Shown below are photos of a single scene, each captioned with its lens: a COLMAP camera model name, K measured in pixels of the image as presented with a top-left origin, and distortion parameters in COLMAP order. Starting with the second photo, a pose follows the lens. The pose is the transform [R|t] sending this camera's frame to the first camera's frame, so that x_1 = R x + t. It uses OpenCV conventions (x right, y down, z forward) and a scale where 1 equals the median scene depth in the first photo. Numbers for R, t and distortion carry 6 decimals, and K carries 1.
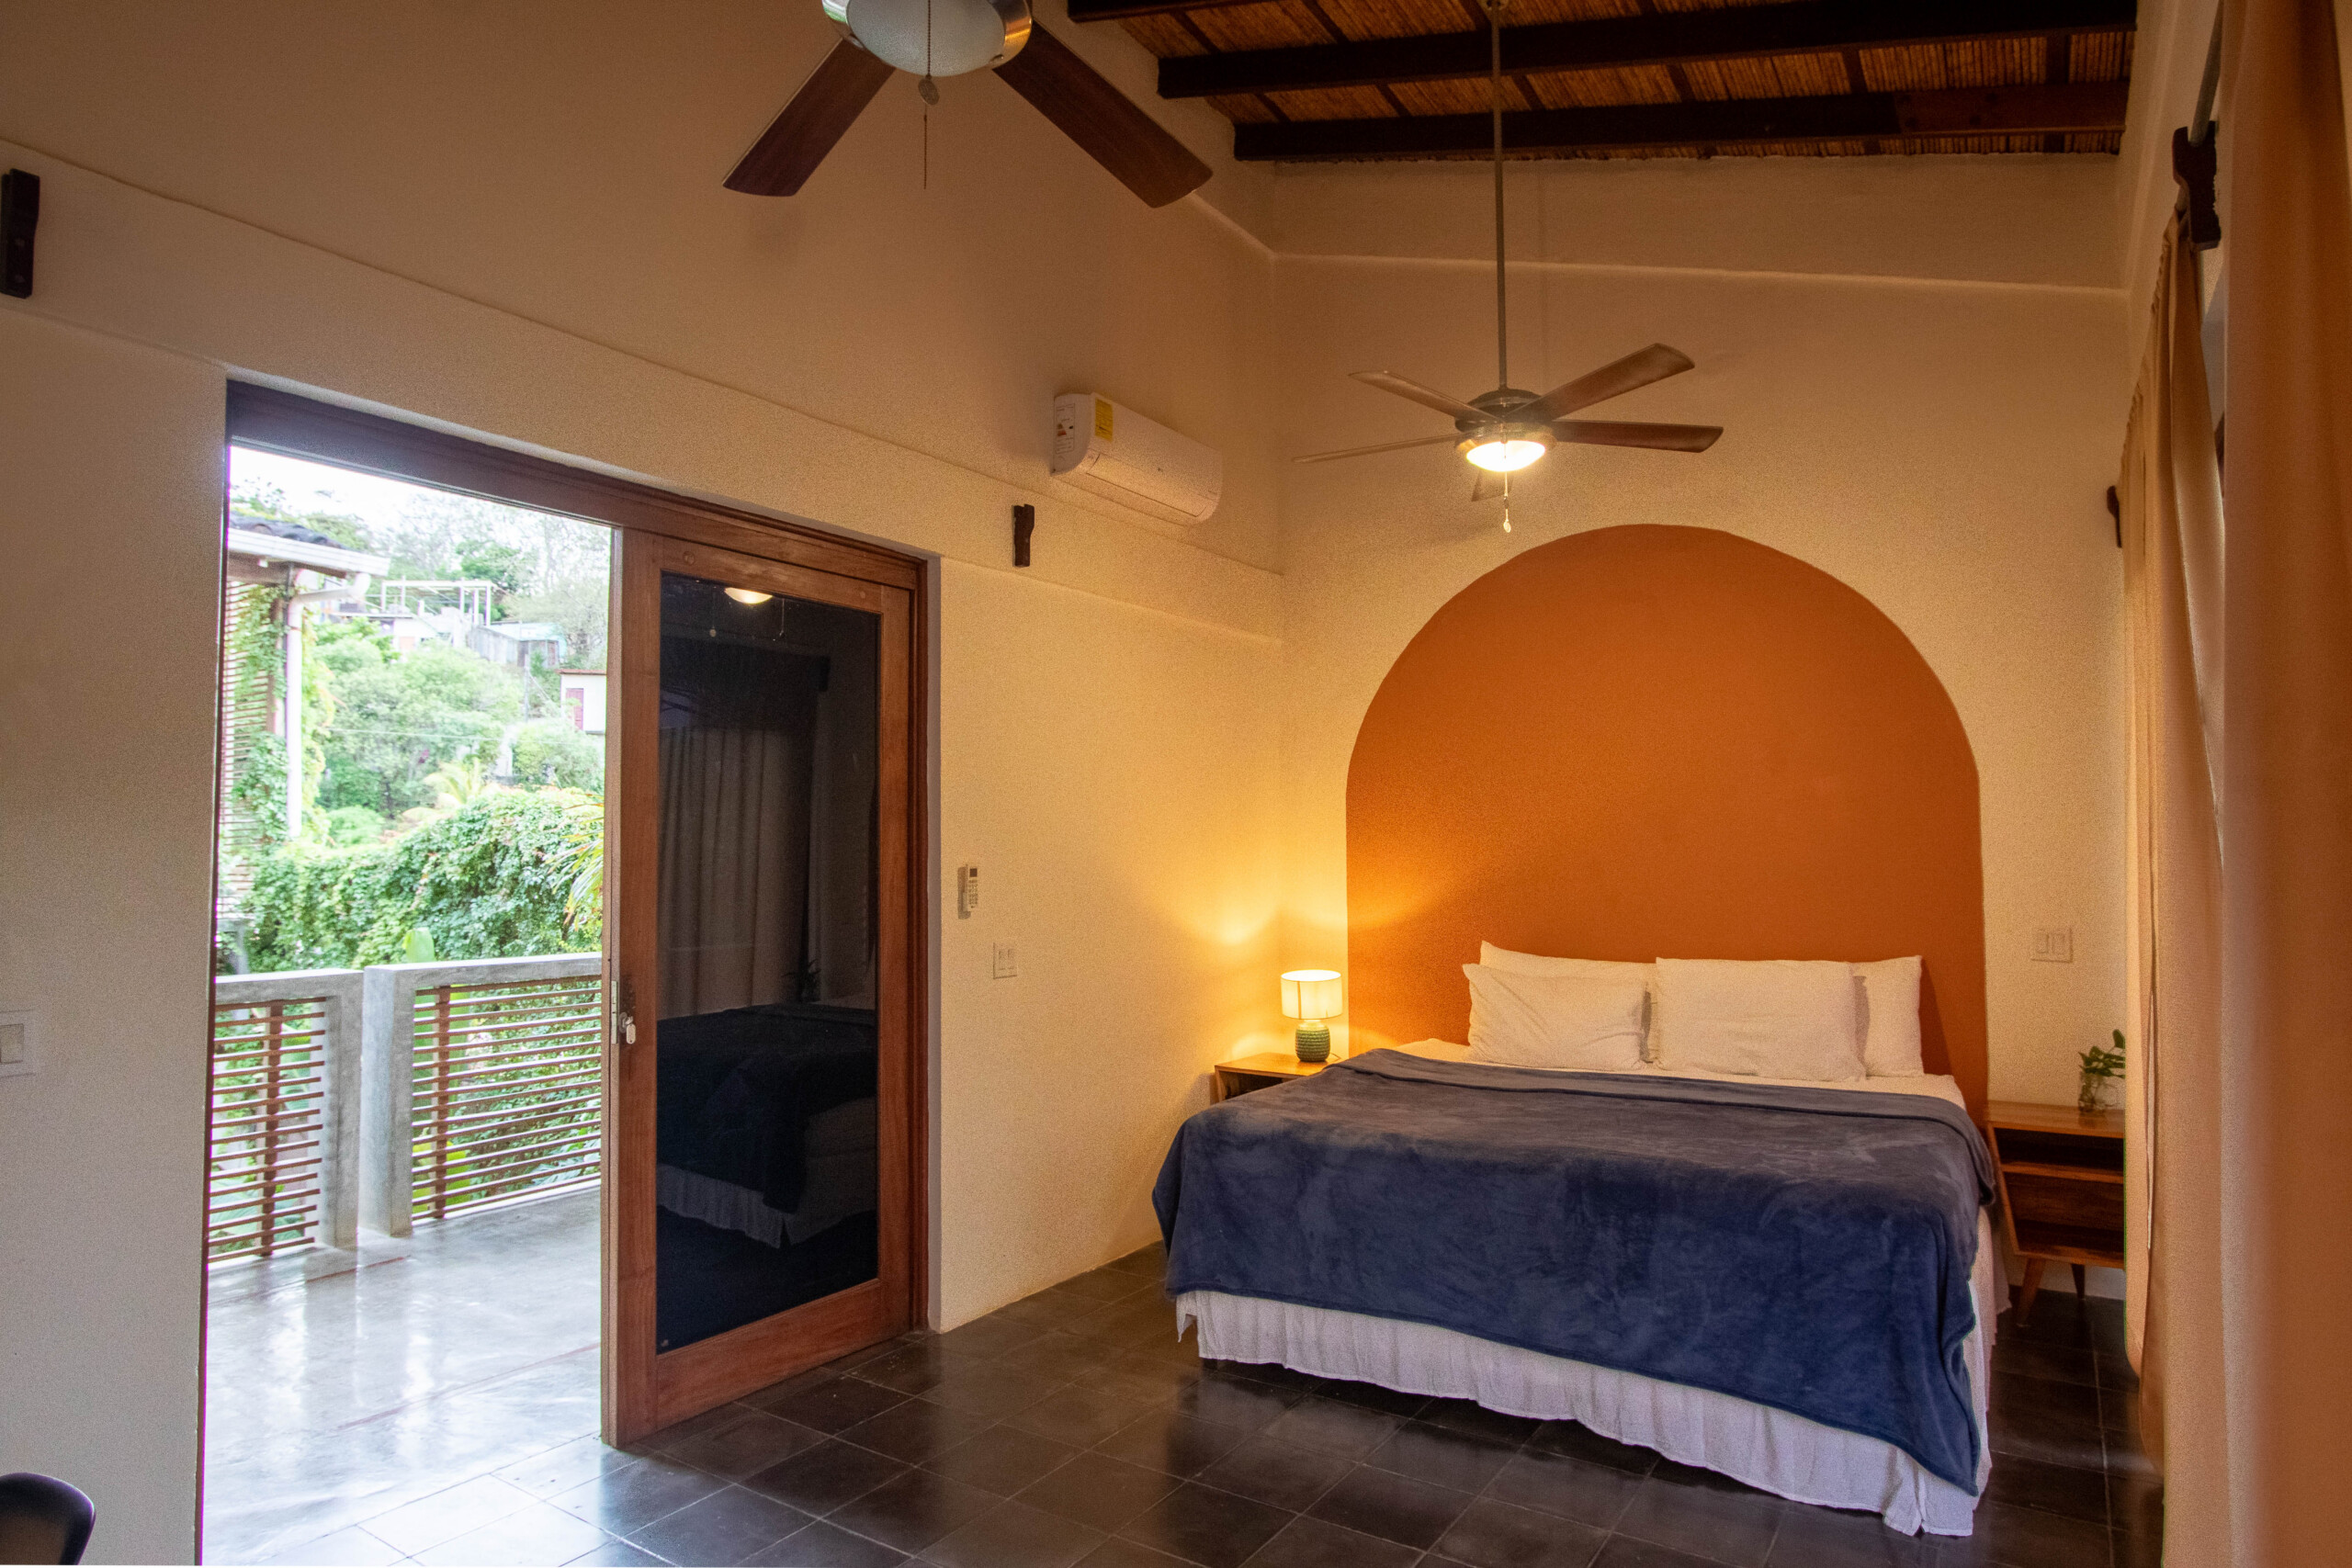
lens RADIAL K [[1295.8, 0, 1182.1], [0, 1295.8, 785.8], [0, 0, 1]] dist [-0.003369, -0.000541]
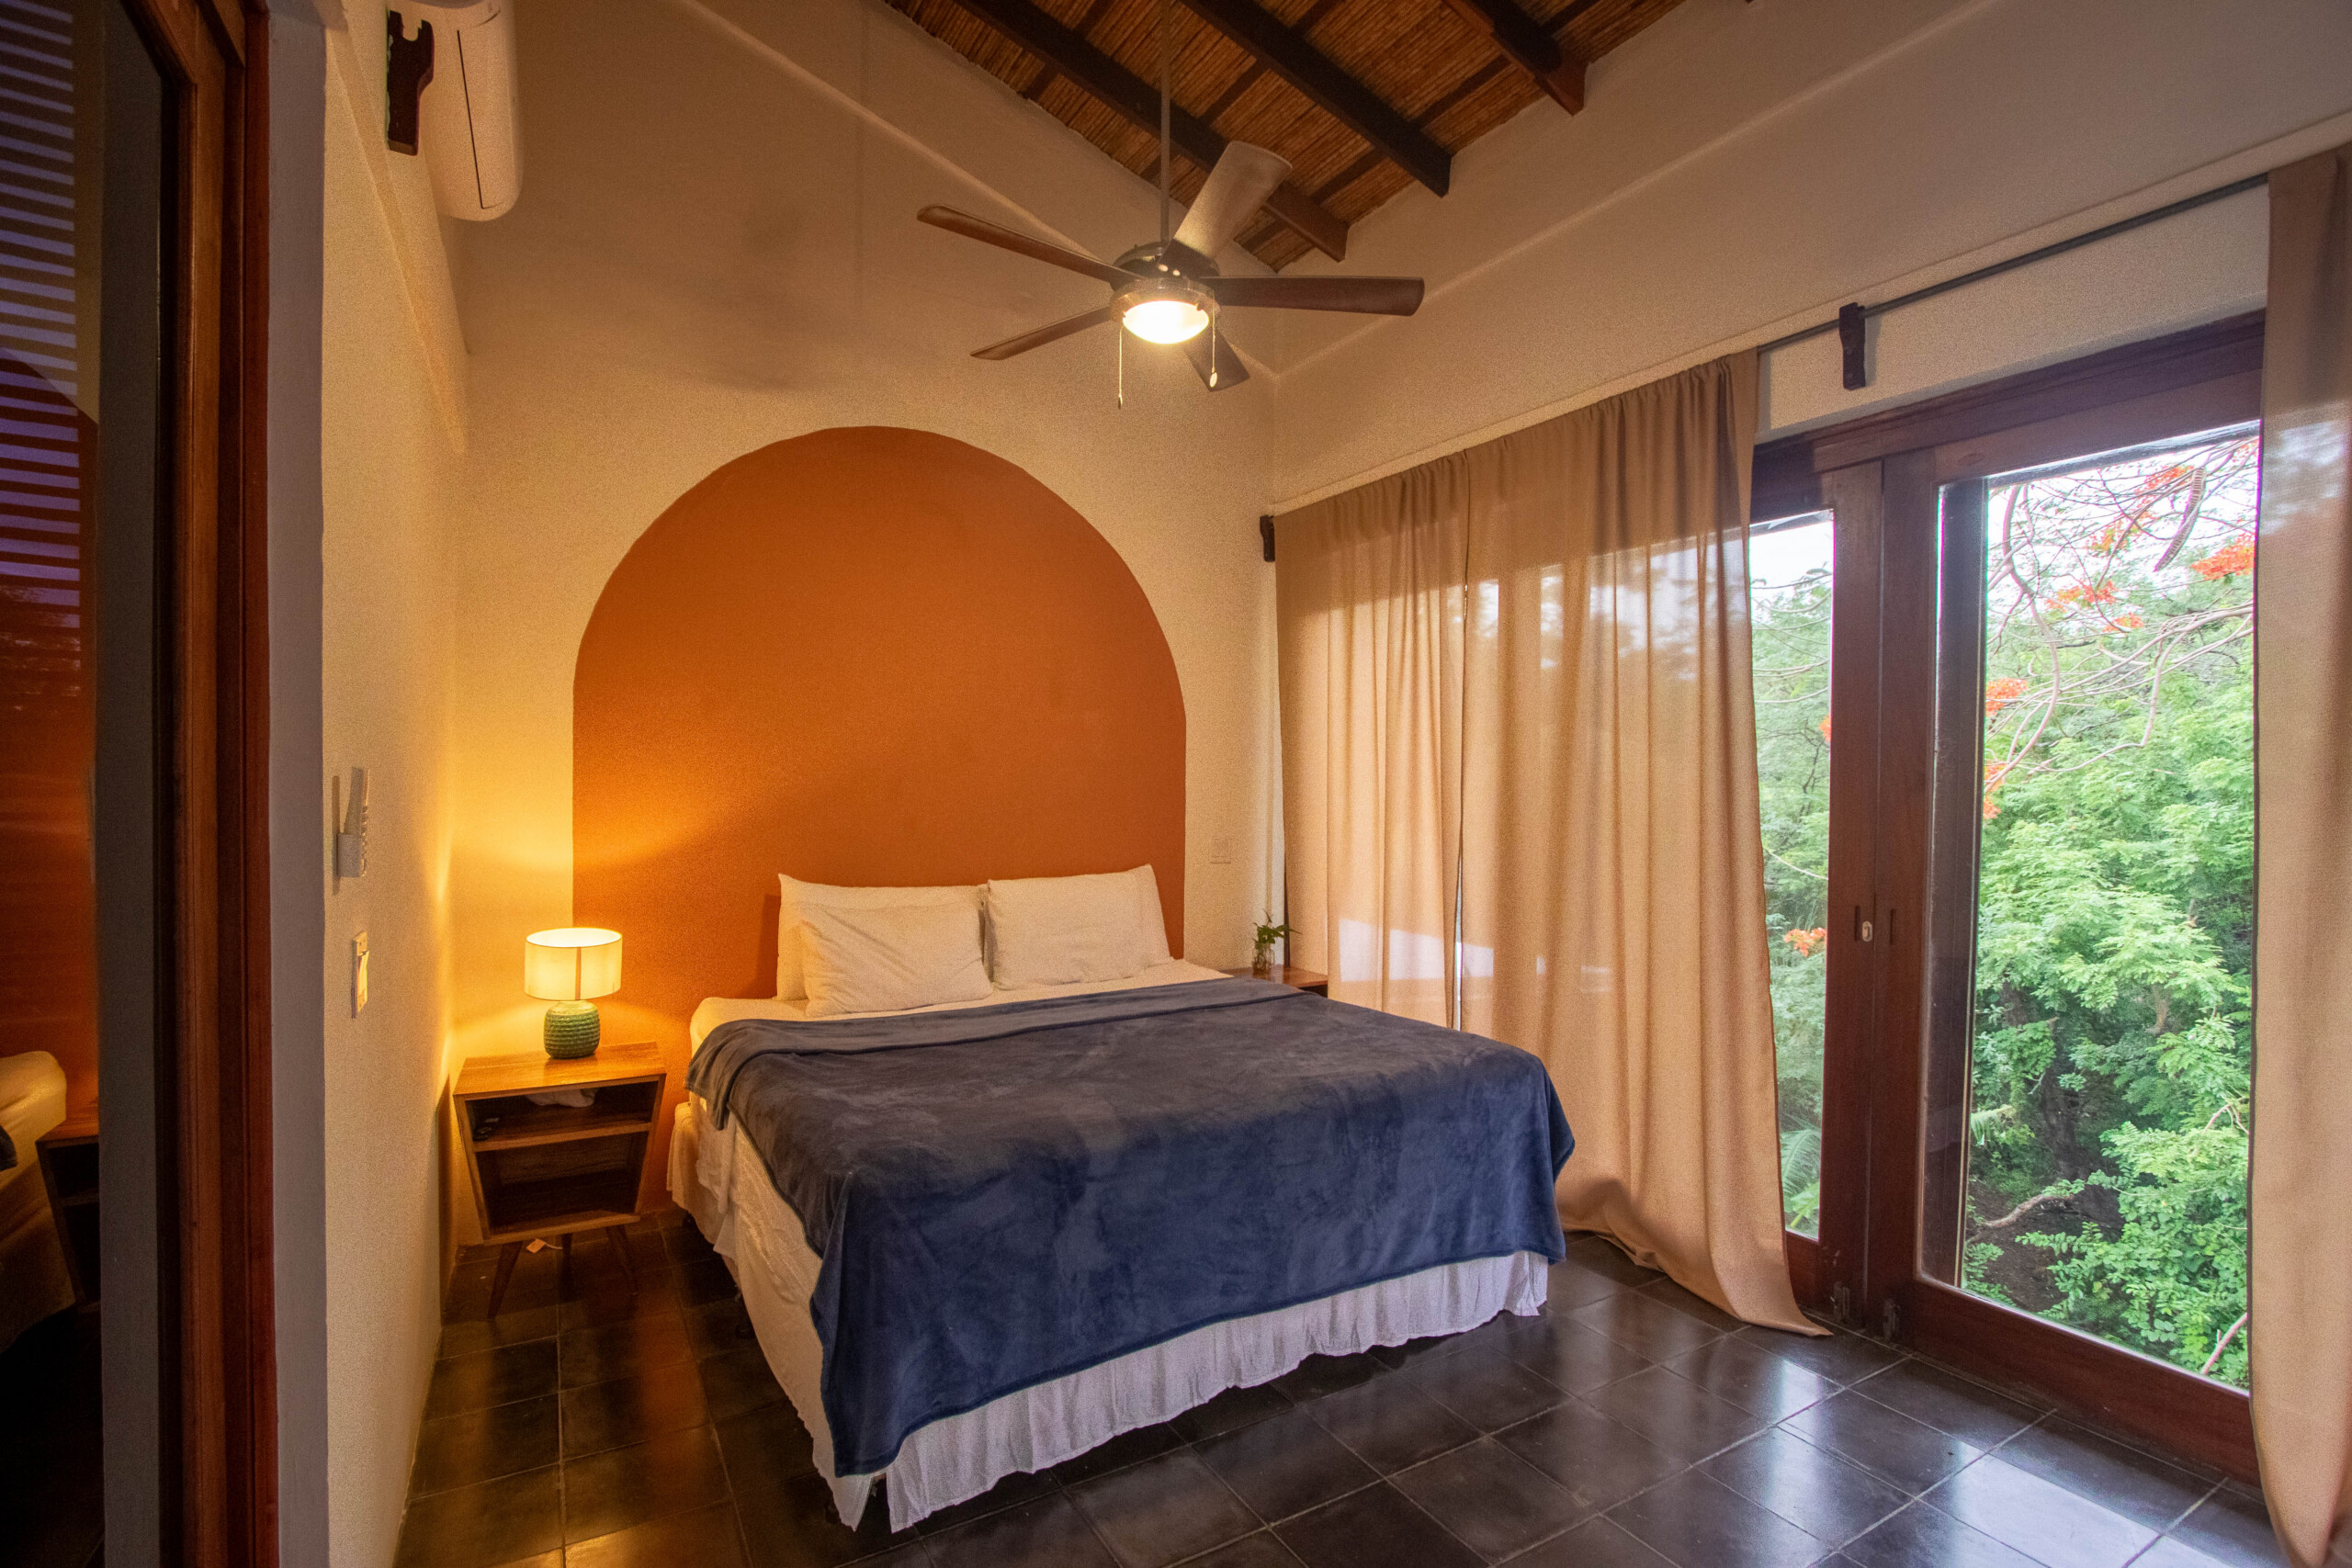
lens RADIAL K [[1082.4, 0, 1179.2], [0, 1082.4, 788.0], [0, 0, 1]] dist [-0.011193, -0.000224]
pose [[0.441670, 0.011186, 0.897108, -0.426132], [-0.065558, 0.997652, 0.019836, 0.048244], [-0.894779, -0.067573, 0.441366, 0.679363]]
